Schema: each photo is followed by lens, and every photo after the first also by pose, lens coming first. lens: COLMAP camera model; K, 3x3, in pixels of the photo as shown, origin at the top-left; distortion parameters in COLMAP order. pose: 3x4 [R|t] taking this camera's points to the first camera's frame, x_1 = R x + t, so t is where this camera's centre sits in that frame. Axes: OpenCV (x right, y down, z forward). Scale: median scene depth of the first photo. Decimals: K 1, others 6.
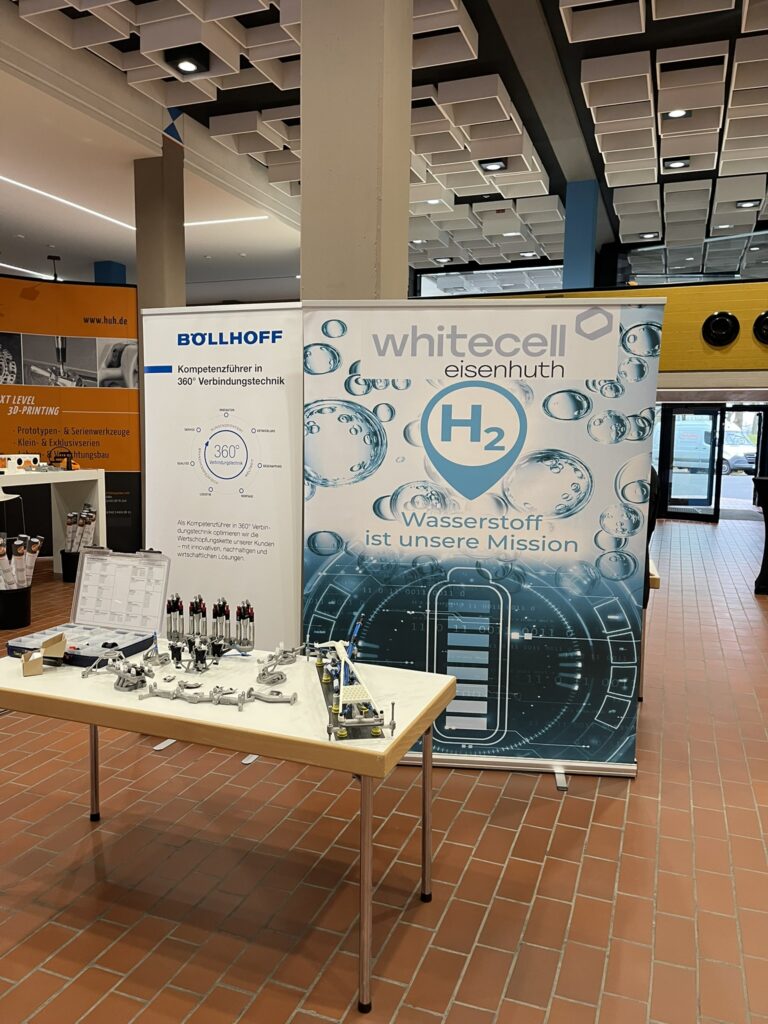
lens RADIAL K [[775.6, 0, 384.0], [0, 775.6, 512.0], [0, 0, 1]] dist [0.072776, -0.109065]
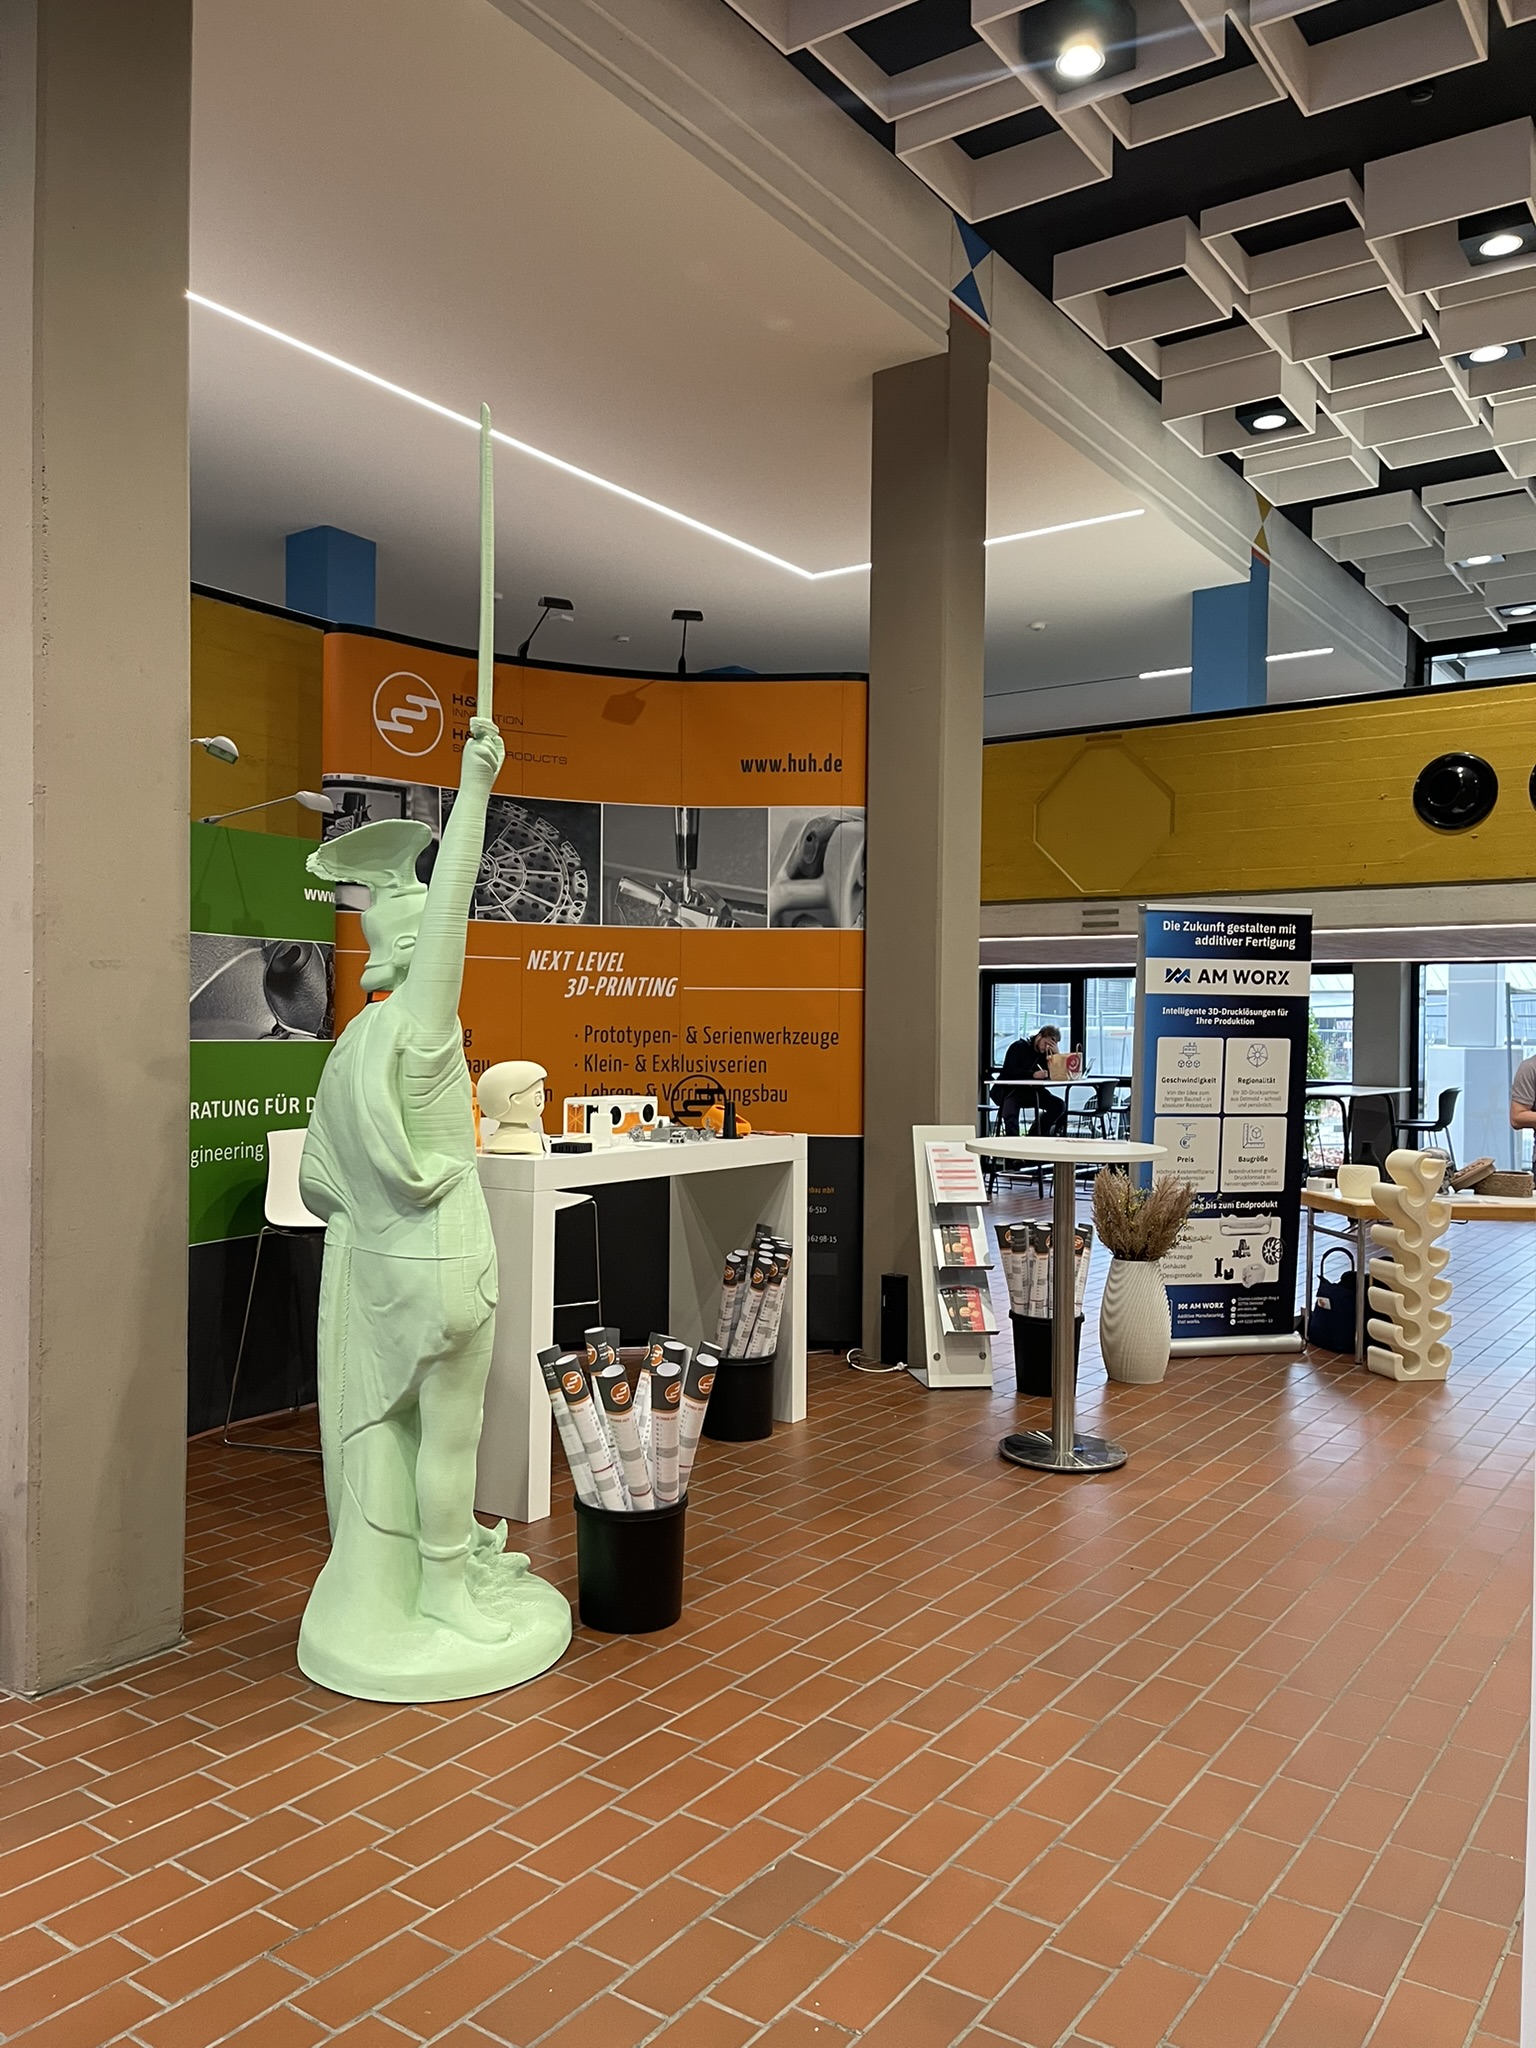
lens RADIAL K [[1540.2, 0, 737.5], [0, 1540.2, 1029.1], [0, 0, 1]] dist [0.067025, -0.080718]
pose [[0.964749, -0.006101, -0.263100, -0.177306], [-0.022142, 0.994305, -0.104249, -0.024448], [0.262238, 0.106400, 0.959120, 0.244769]]
